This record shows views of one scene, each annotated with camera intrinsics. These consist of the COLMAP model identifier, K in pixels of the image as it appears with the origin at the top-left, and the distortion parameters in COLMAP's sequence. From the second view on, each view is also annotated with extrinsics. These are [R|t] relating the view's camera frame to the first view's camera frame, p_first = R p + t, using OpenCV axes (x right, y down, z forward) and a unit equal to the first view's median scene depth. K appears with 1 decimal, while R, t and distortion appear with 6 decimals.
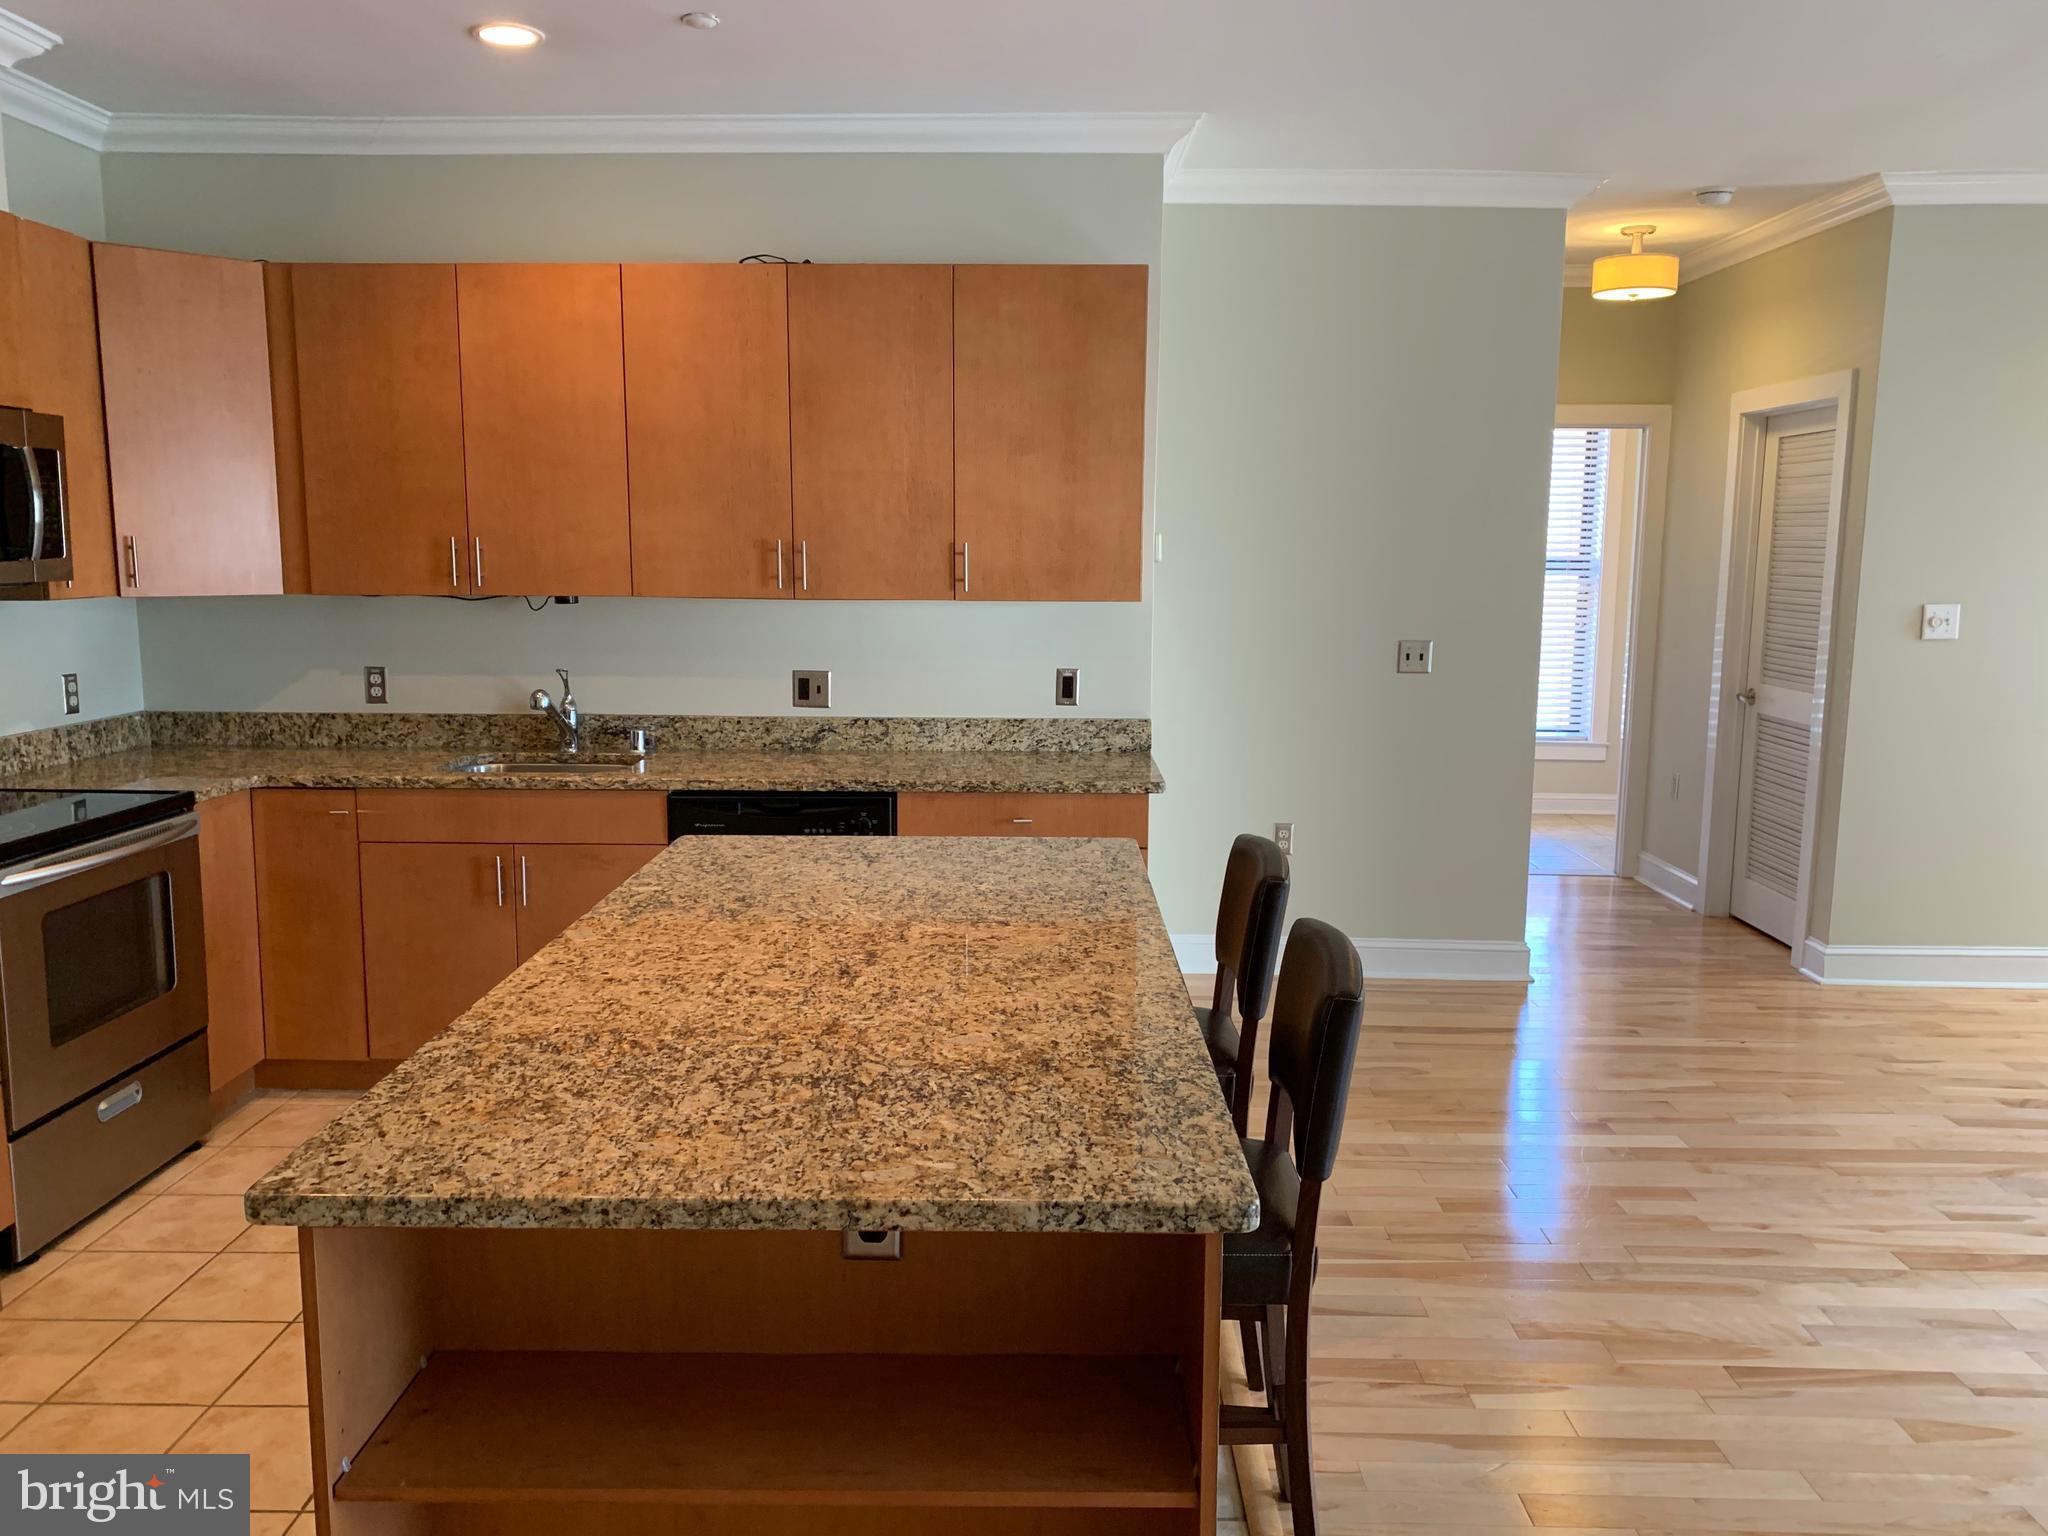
lens RADIAL K [[1568.7, 0, 1017.0], [0, 1568.7, 773.3], [0, 0, 1]] dist [0.033719, -0.035965]
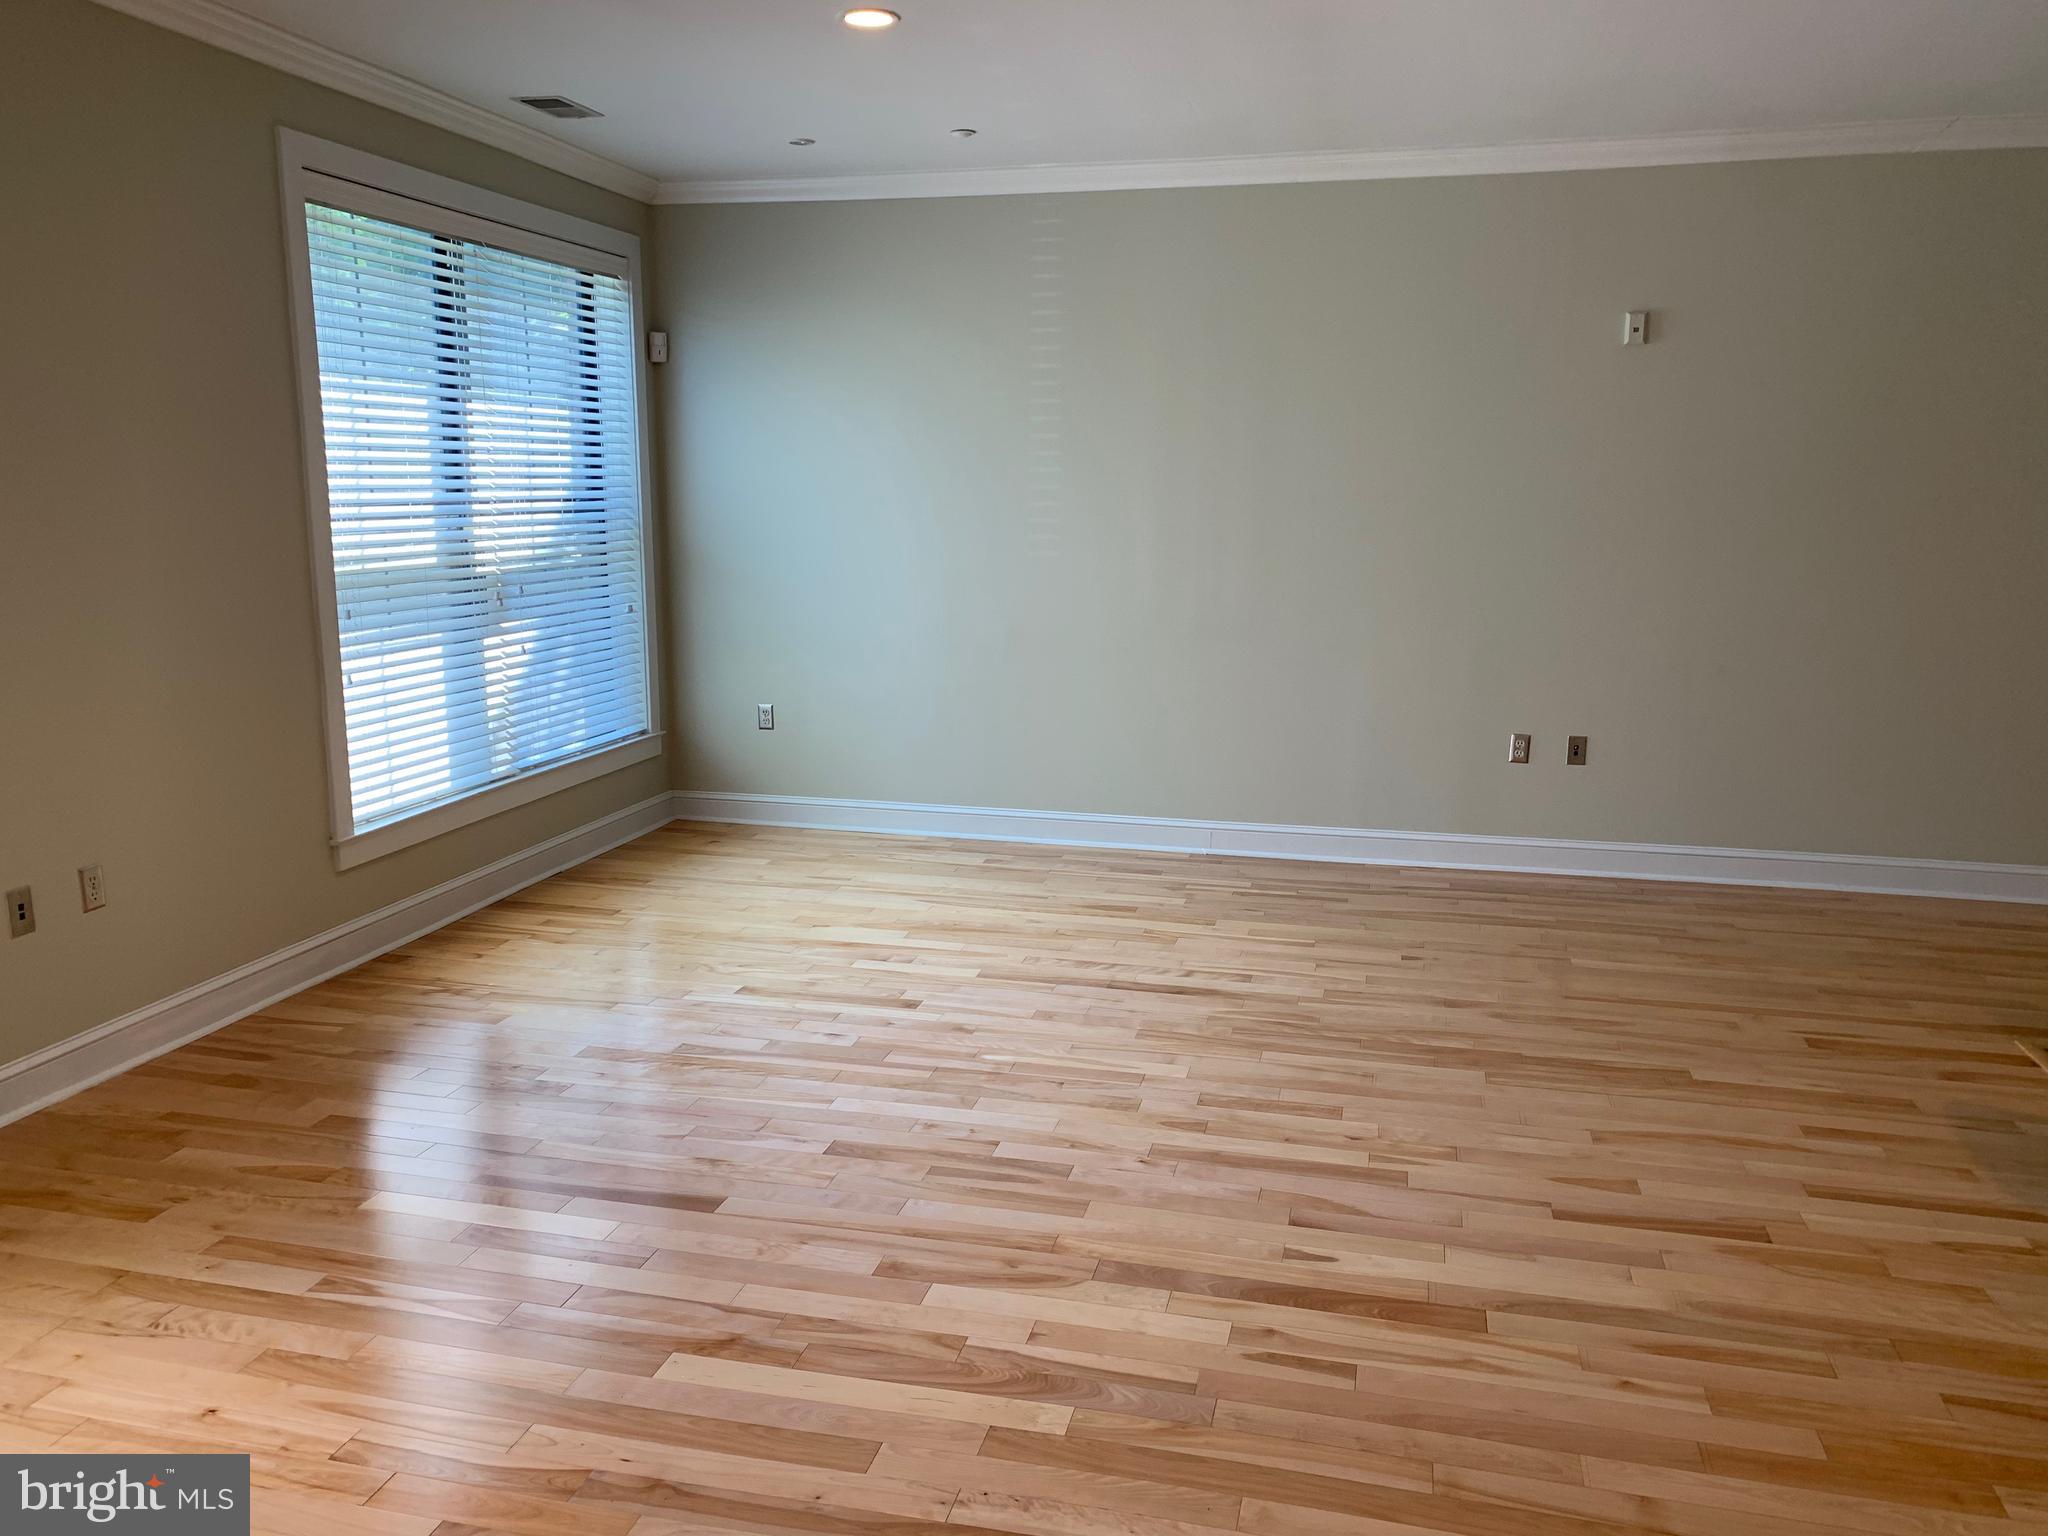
lens RADIAL K [[1568.7, 0, 1012.5], [0, 1568.7, 777.3], [0, 0, 1]] dist [0.033719, -0.035965]
pose [[-0.973723, -0.053494, 0.221363, 0.591410], [0.022134, 0.945188, 0.325775, -0.235762], [-0.226657, 0.322114, -0.919168, 1.625164]]
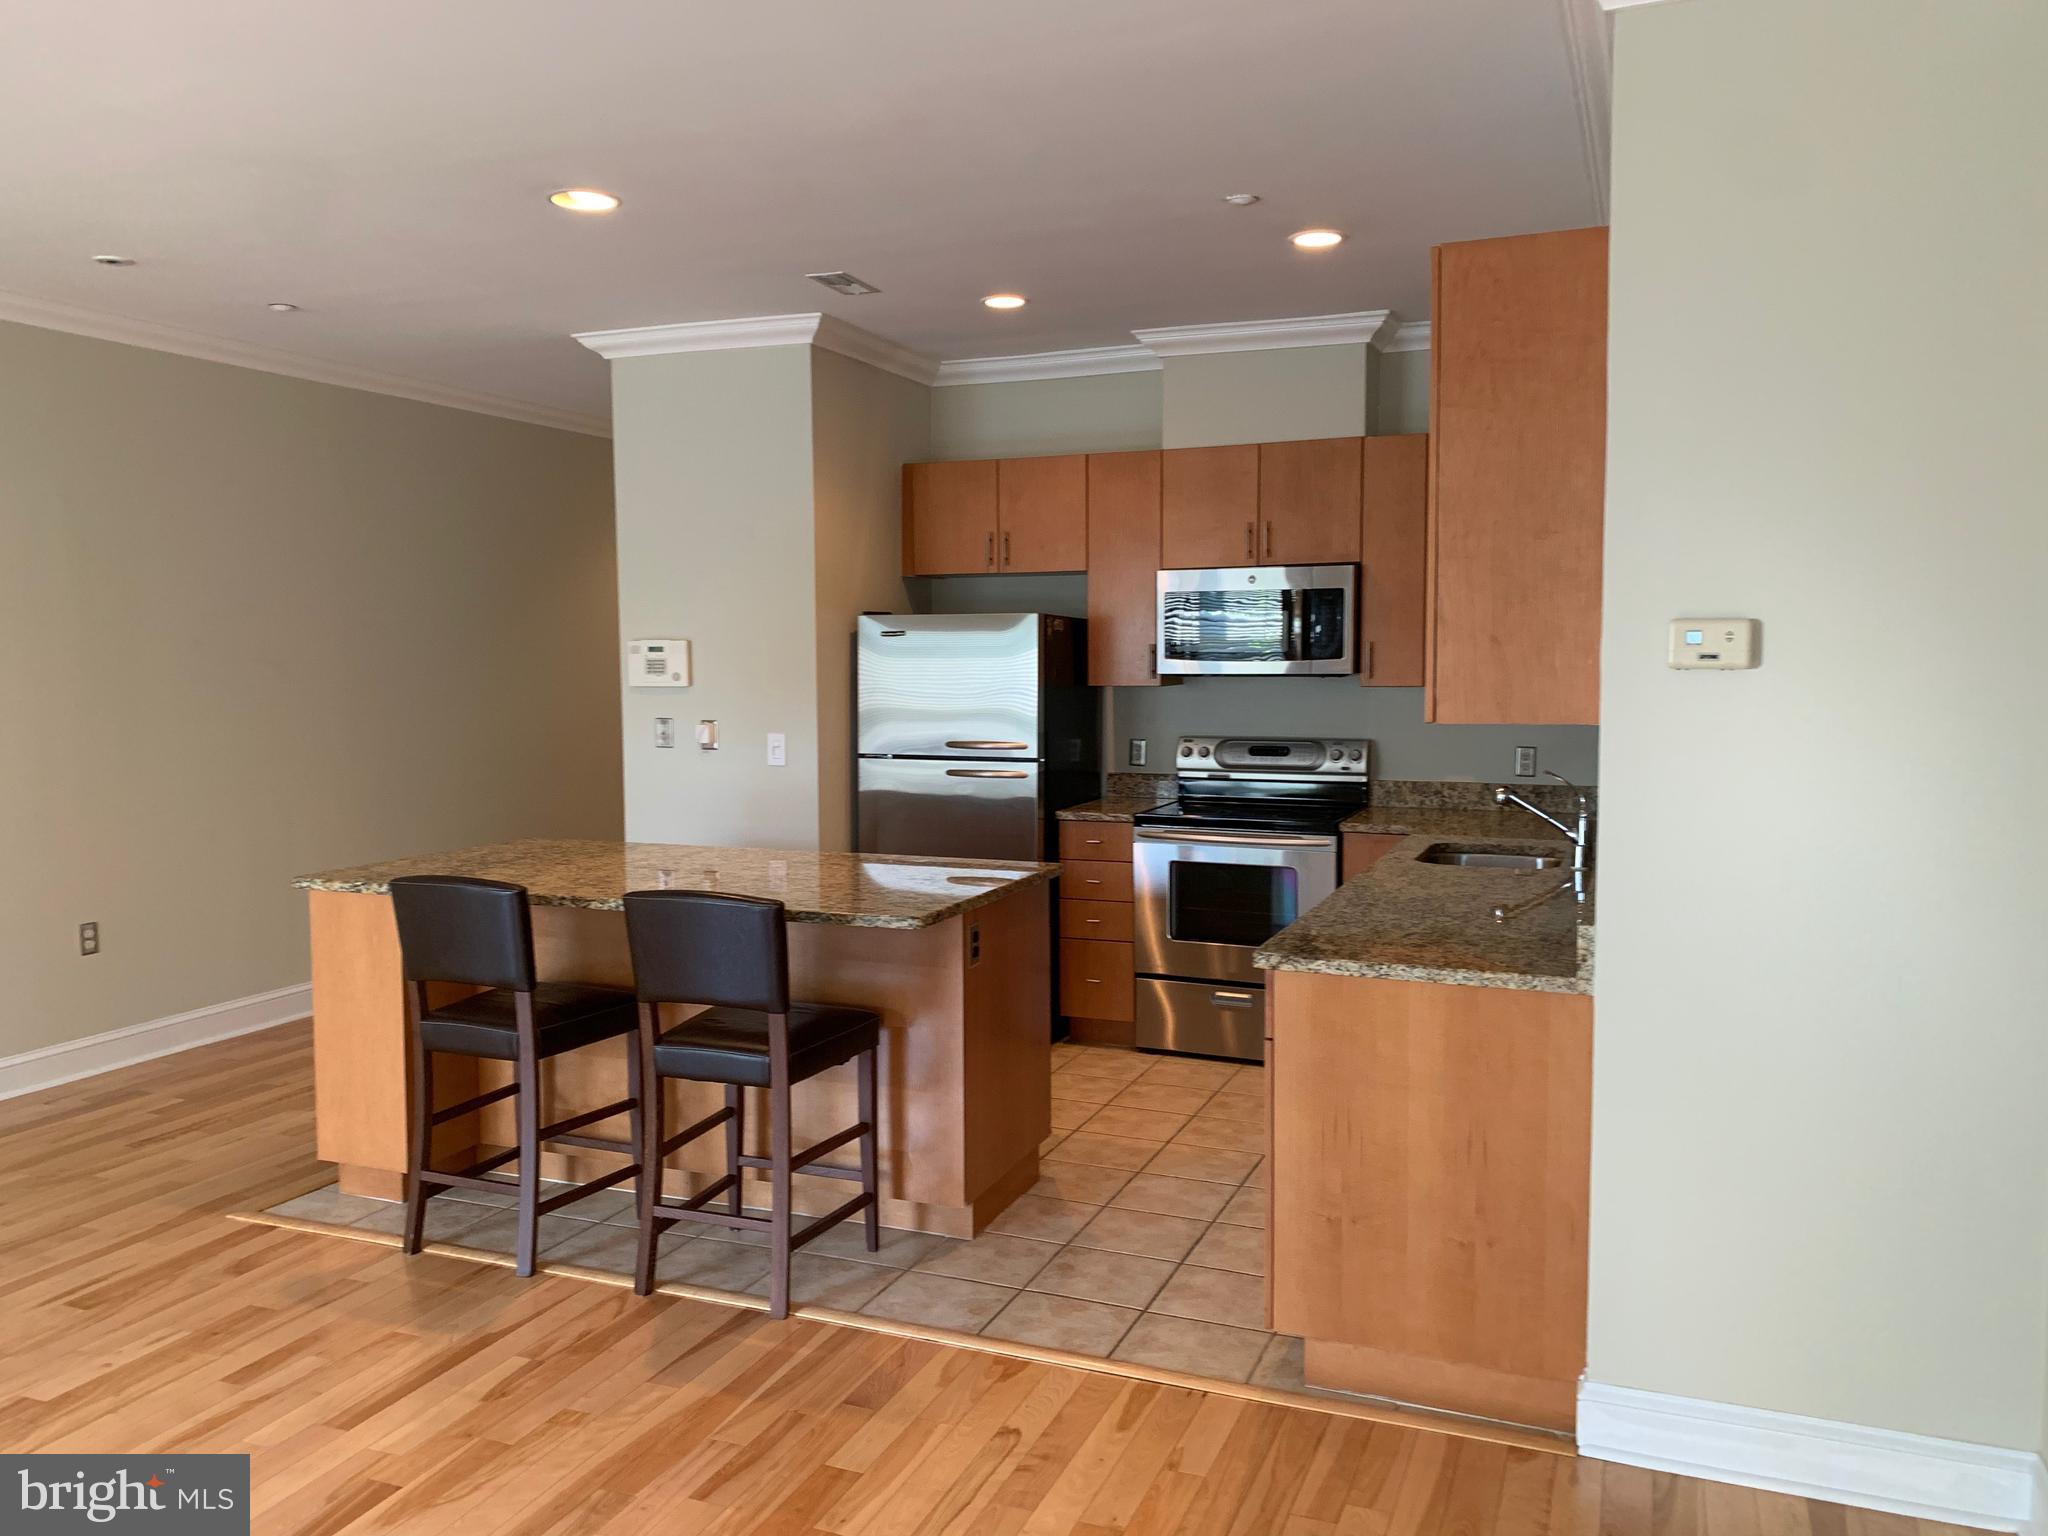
lens RADIAL K [[1568.7, 0, 1004.0], [0, 1568.7, 759.4], [0, 0, 1]] dist [0.033719, -0.035965]
pose [[-0.361179, 0.063579, -0.930327, 0.959151], [-0.131614, 0.984210, 0.118358, -0.184411], [0.923162, 0.165192, -0.347108, 1.296185]]
